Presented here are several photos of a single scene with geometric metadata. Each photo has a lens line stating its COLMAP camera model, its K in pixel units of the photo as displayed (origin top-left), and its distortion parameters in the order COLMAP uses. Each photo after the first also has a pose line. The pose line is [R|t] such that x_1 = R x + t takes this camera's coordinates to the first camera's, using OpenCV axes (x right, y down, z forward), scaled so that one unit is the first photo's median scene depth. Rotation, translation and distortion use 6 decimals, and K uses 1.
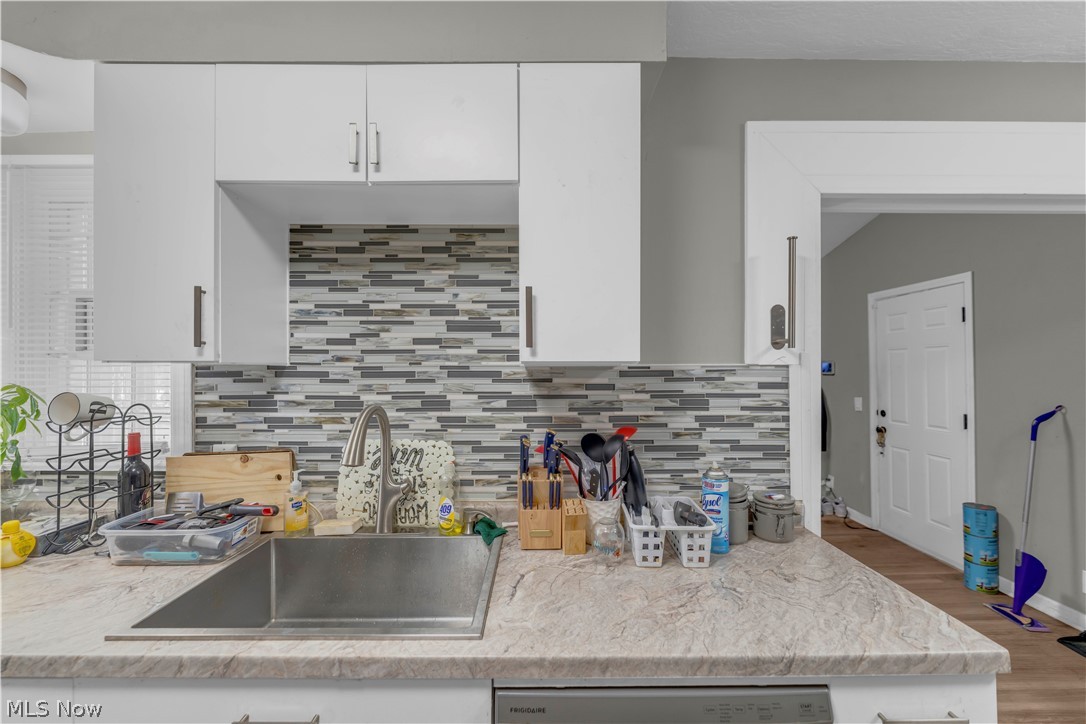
lens RADIAL K [[445.2, 0, 543.0], [0, 445.2, 362.0], [0, 0, 1]] dist [-0.000886, -0.000071]
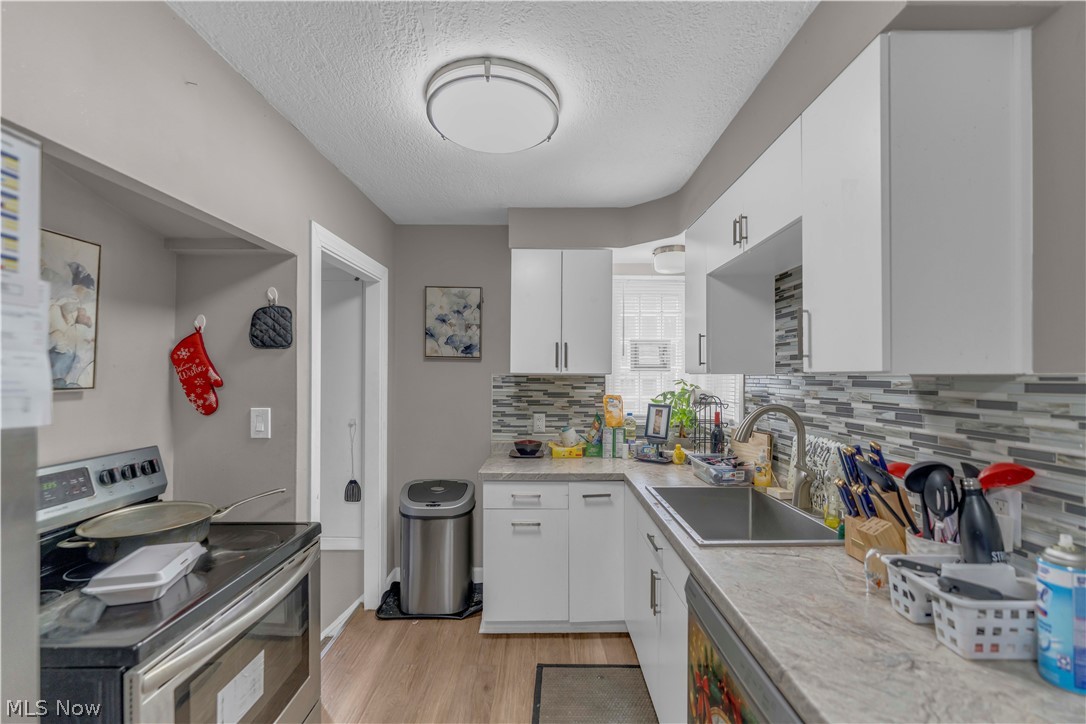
lens RADIAL K [[445.2, 0, 543.0], [0, 445.2, 362.0], [0, 0, 1]] dist [-0.000886, -0.000071]
pose [[-0.001864, -0.029395, -0.999566, 0.863372], [0.007740, 0.999537, -0.029409, 0.001372], [0.999968, -0.007792, -0.001636, 0.258581]]
